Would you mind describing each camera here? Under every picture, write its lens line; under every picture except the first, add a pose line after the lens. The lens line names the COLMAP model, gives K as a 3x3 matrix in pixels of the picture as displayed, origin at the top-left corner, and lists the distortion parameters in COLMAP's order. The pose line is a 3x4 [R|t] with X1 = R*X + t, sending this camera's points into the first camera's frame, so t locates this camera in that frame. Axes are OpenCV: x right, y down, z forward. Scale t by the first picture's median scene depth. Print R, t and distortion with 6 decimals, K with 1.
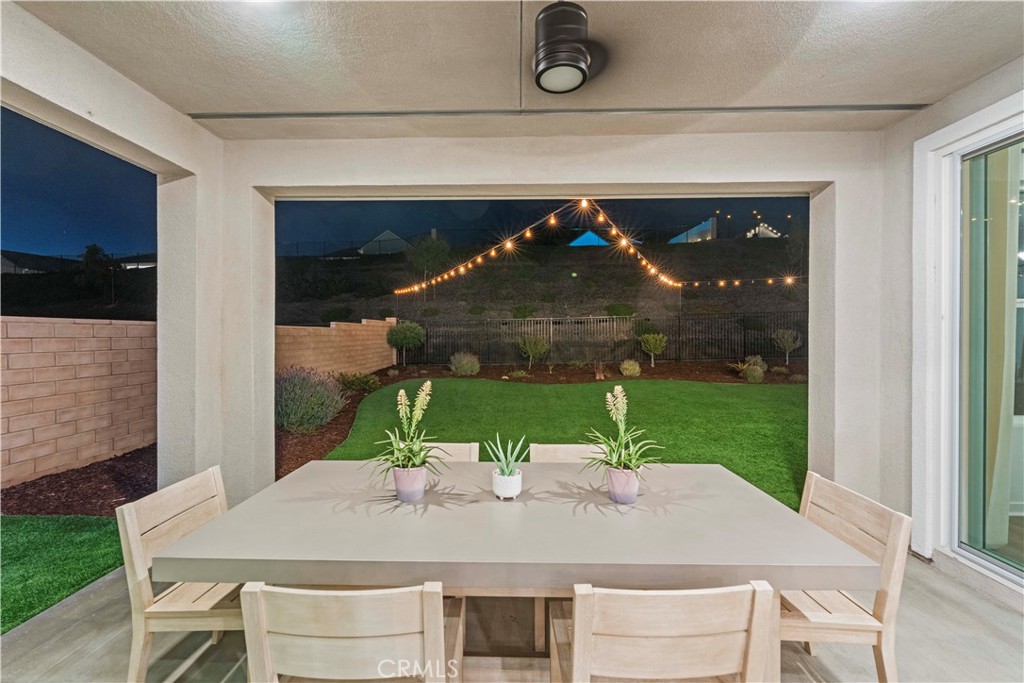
lens RADIAL K [[411.1, 0, 511.4], [0, 411.1, 339.7], [0, 0, 1]] dist [0.001871, -0.000558]
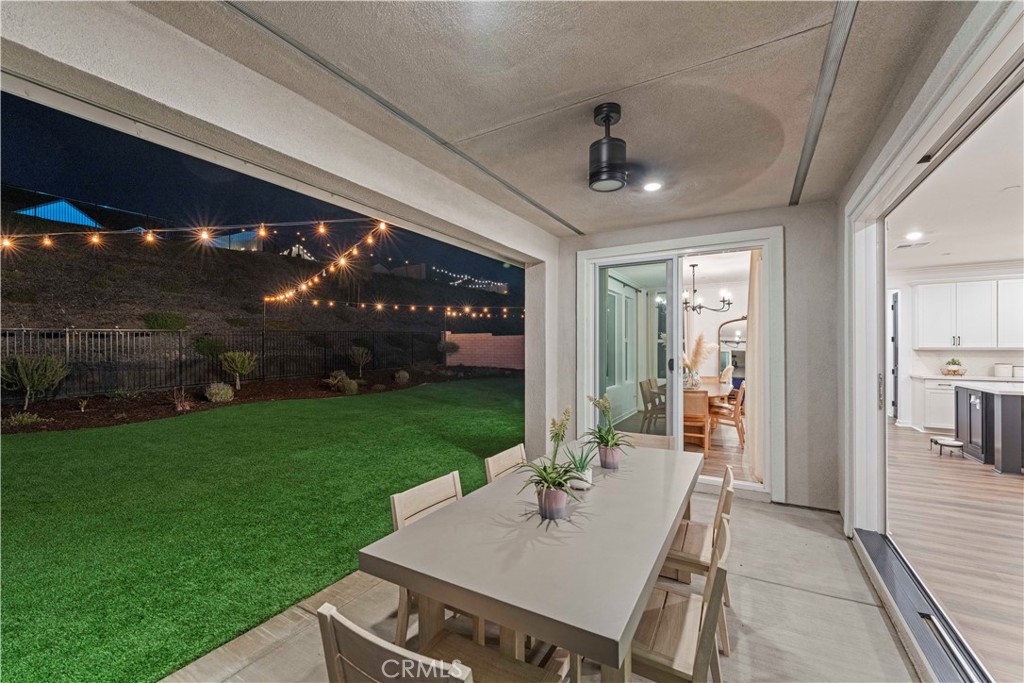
lens RADIAL K [[411.1, 0, 509.7], [0, 411.1, 344.0], [0, 0, 1]] dist [0.001871, -0.000558]
pose [[0.485924, 0.008184, 0.873963, -0.159070], [0.015672, 0.999714, -0.018075, -0.005543], [-0.873860, 0.022480, 0.485657, 0.072738]]
